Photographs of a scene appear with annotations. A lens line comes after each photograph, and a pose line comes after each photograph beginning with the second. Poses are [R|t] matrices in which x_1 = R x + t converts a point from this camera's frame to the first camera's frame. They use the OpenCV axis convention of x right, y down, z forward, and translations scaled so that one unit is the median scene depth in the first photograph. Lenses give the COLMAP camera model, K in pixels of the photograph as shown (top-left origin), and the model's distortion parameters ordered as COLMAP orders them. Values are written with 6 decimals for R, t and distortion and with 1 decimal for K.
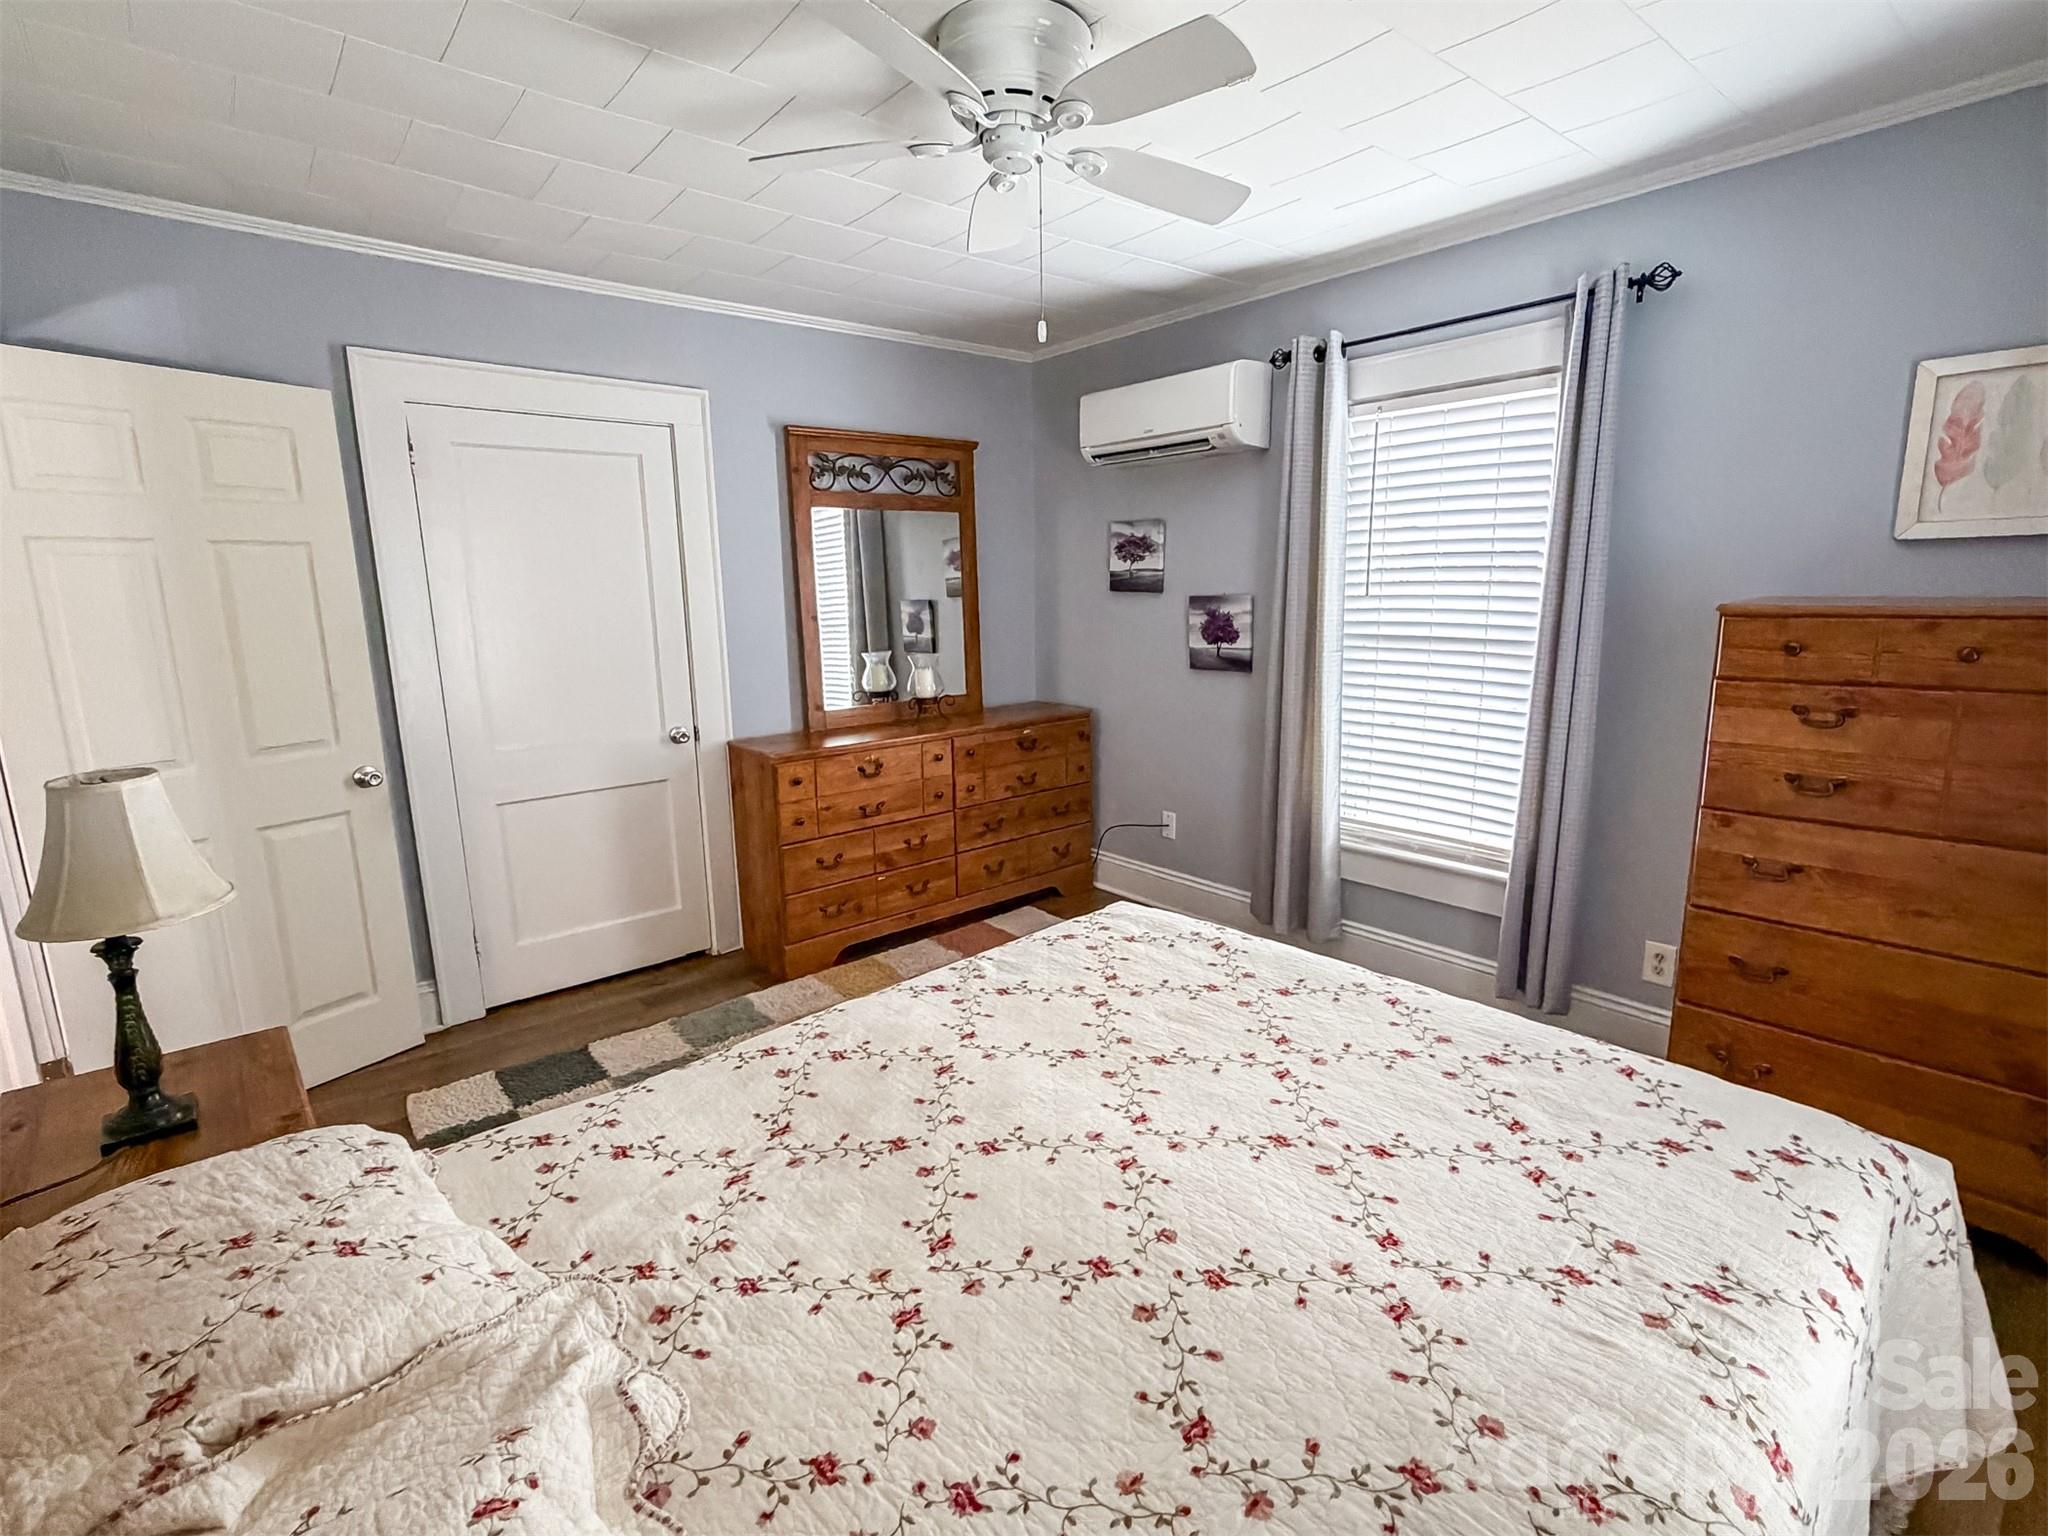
lens RADIAL K [[959.5, 0, 1021.0], [0, 959.5, 765.9], [0, 0, 1]] dist [-0.001559, -0.000250]
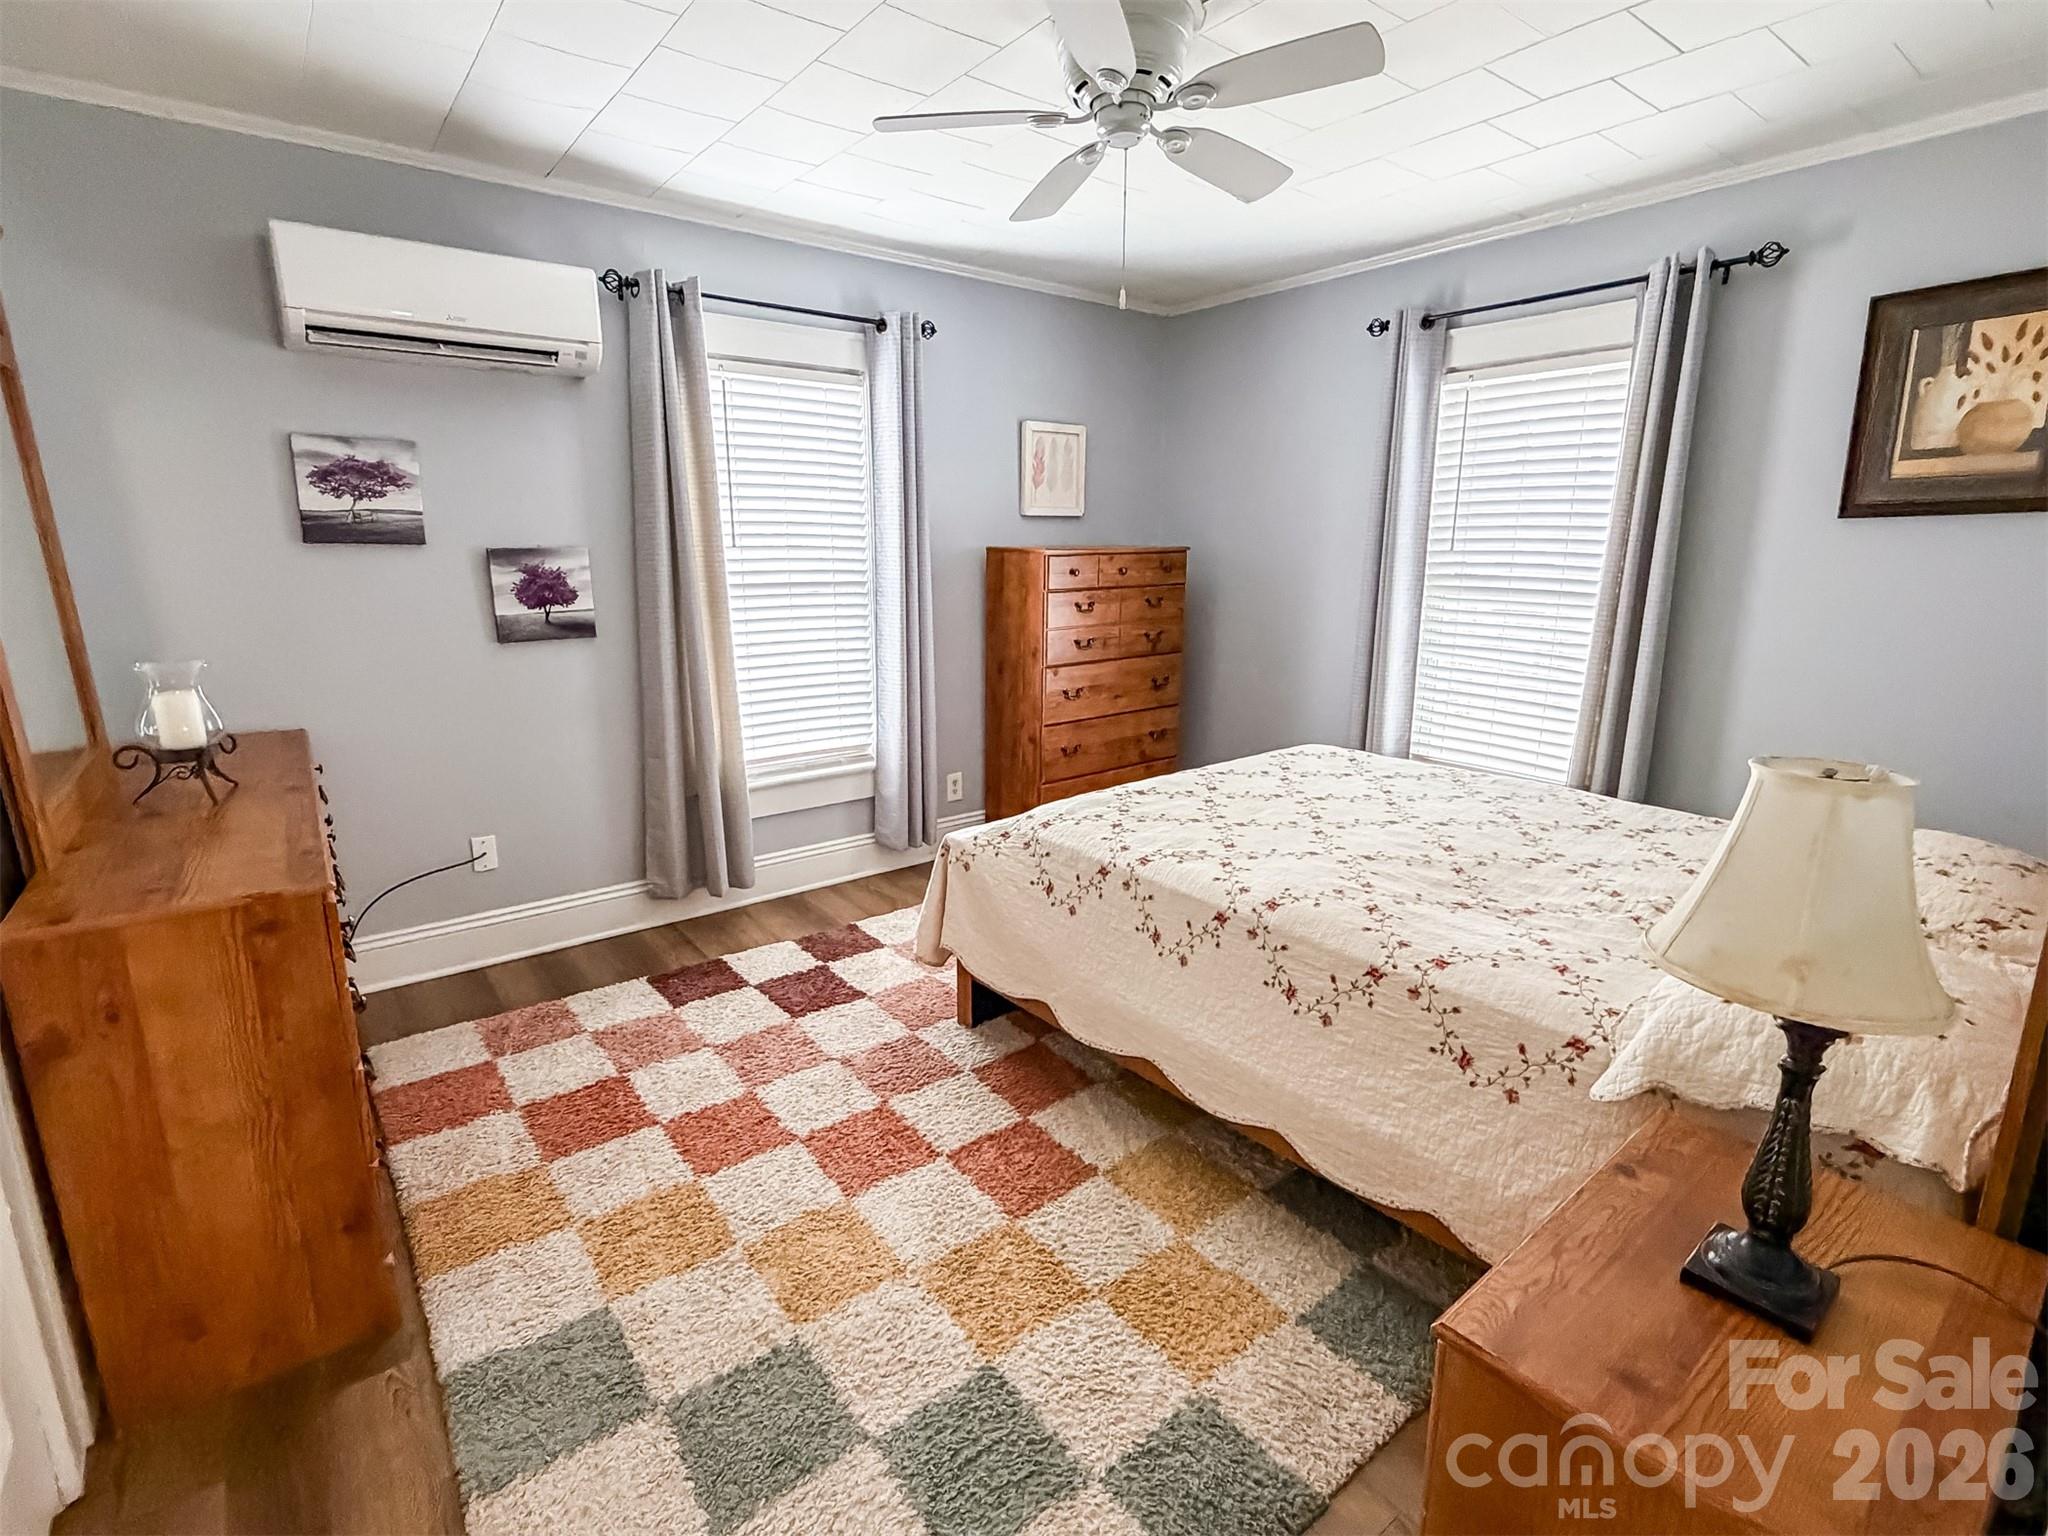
lens RADIAL K [[959.5, 0, 1021.0], [0, 959.5, 765.9], [0, 0, 1]] dist [-0.001559, -0.000250]
pose [[0.045752, -0.211145, 0.976383, -0.622658], [0.189396, 0.961513, 0.199054, -0.085274], [-0.980834, 0.175816, 0.083981, 0.571868]]
